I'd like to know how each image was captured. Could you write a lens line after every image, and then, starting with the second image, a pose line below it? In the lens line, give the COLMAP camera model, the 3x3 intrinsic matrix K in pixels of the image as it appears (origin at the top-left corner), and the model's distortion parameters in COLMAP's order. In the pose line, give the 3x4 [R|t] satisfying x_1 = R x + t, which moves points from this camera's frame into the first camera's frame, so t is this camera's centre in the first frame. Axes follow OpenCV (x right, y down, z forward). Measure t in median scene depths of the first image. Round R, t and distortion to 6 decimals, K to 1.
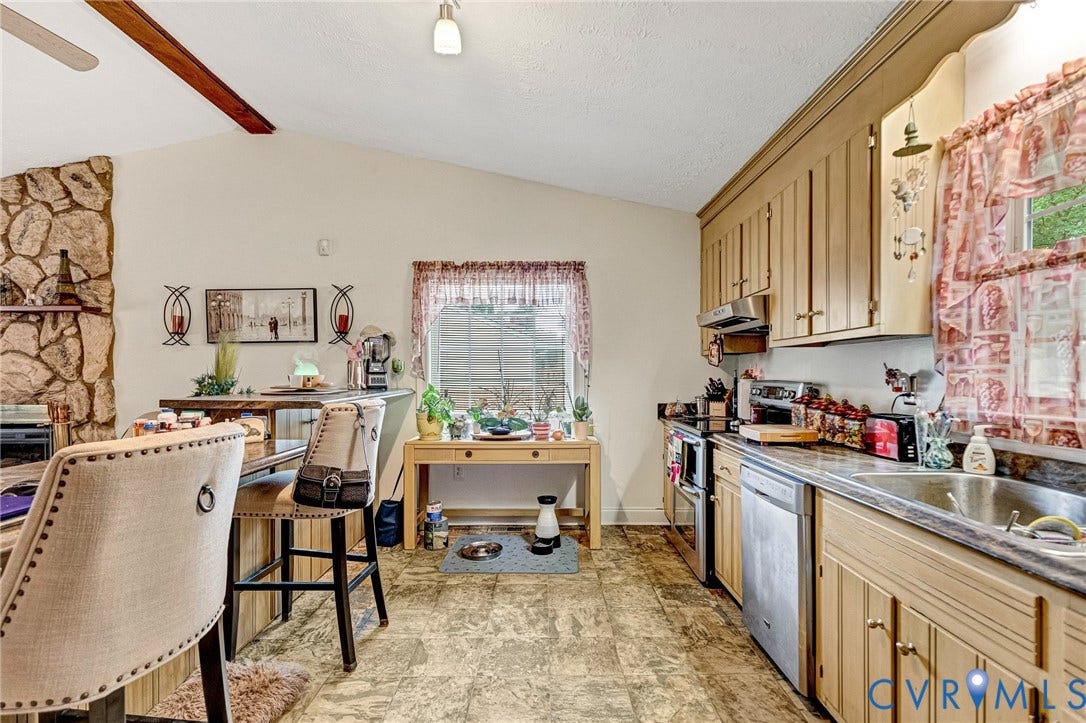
lens RADIAL K [[525.1, 0, 544.1], [0, 525.1, 378.5], [0, 0, 1]] dist [0.006342, -0.000422]
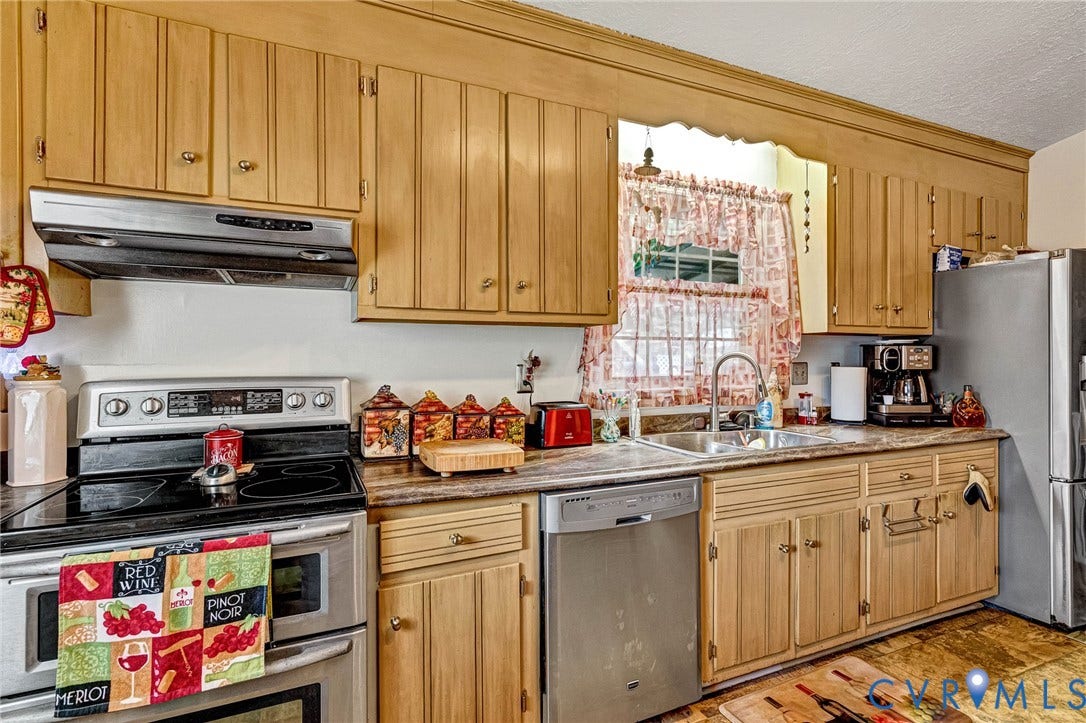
lens RADIAL K [[525.1, 0, 549.6], [0, 525.1, 356.2], [0, 0, 1]] dist [0.006342, -0.000422]
pose [[-0.402201, 0.005409, 0.915535, -0.187189], [0.013646, 0.999907, 0.000088, -0.015421], [-0.915450, 0.012528, -0.402237, 1.102580]]
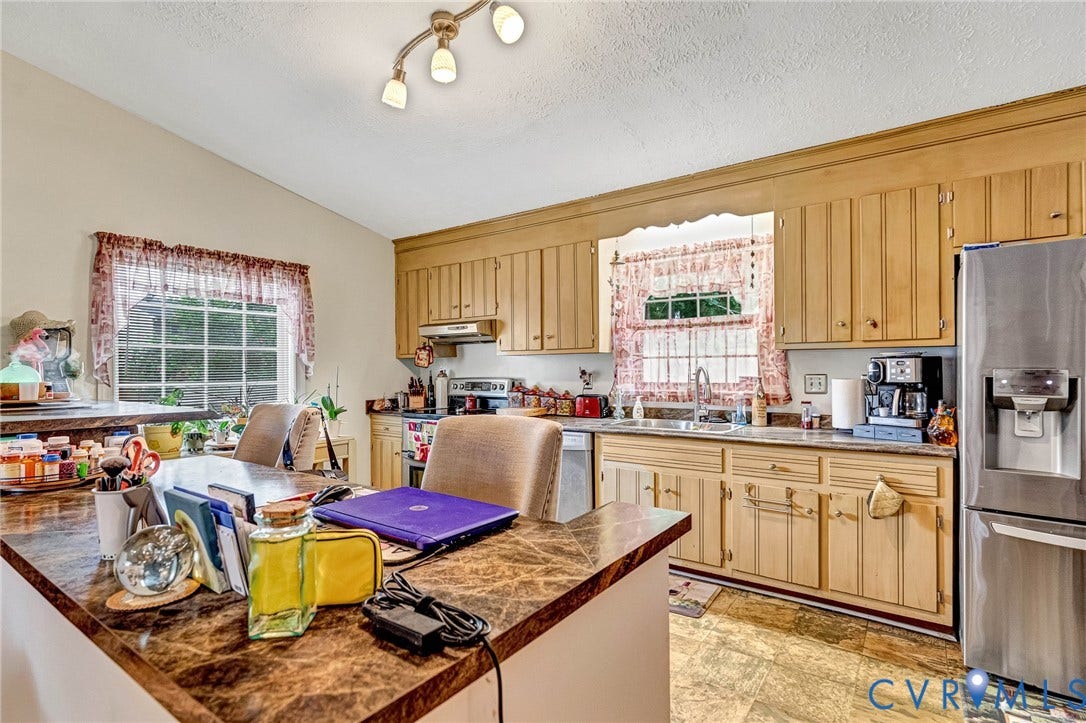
lens RADIAL K [[525.1, 0, 547.0], [0, 525.1, 367.8], [0, 0, 1]] dist [0.006342, -0.000422]
pose [[0.575593, -0.001839, 0.817734, -0.737550], [0.015631, 0.999840, -0.008754, -0.009748], [-0.817587, 0.017821, 0.575530, 0.040698]]
